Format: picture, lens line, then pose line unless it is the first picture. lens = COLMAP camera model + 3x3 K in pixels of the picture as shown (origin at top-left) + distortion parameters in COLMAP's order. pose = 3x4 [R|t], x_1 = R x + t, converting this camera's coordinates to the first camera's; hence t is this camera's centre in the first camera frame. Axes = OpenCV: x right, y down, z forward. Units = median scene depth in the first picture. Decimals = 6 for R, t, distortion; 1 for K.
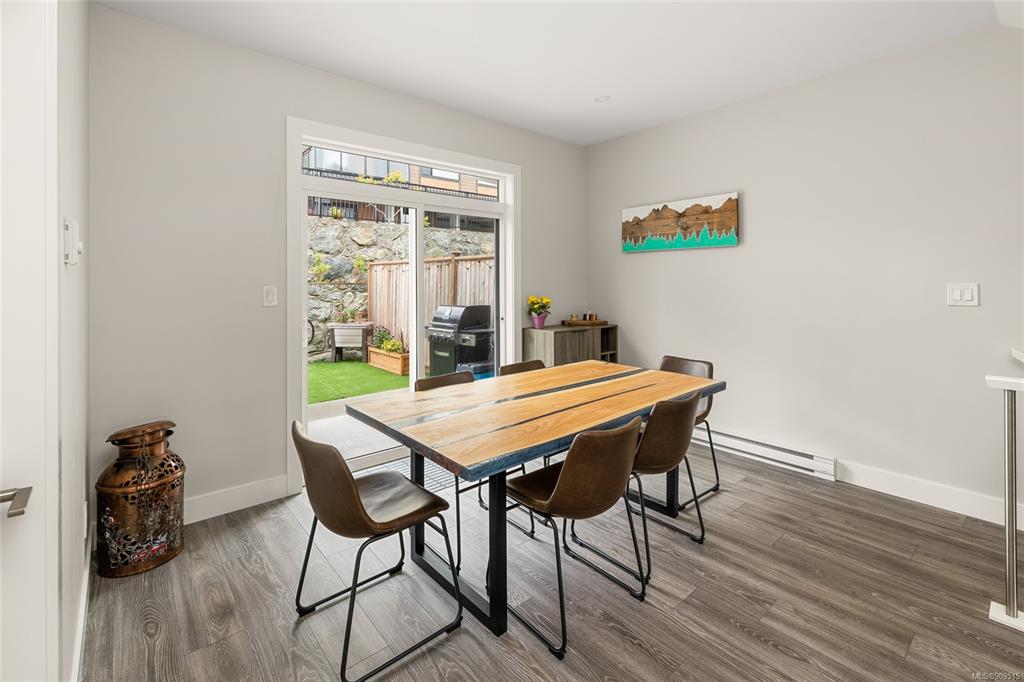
lens RADIAL K [[462.1, 0, 530.0], [0, 462.1, 279.4], [0, 0, 1]] dist [0.010972, -0.000485]
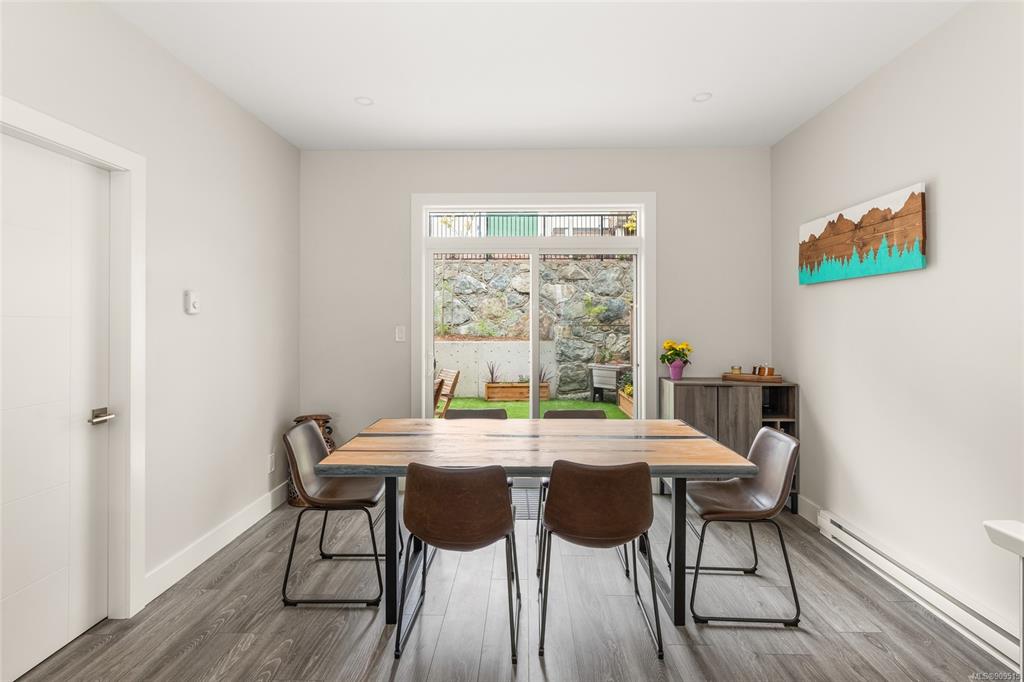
lens RADIAL K [[512.1, 0, 521.4], [0, 512.1, 318.9], [0, 0, 1]] dist [0.005409, -0.000776]
pose [[0.736894, -0.001381, -0.676006, 0.426179], [-0.000905, 0.999995, -0.003030, -0.001845], [0.676007, 0.002845, 0.736889, 0.106703]]
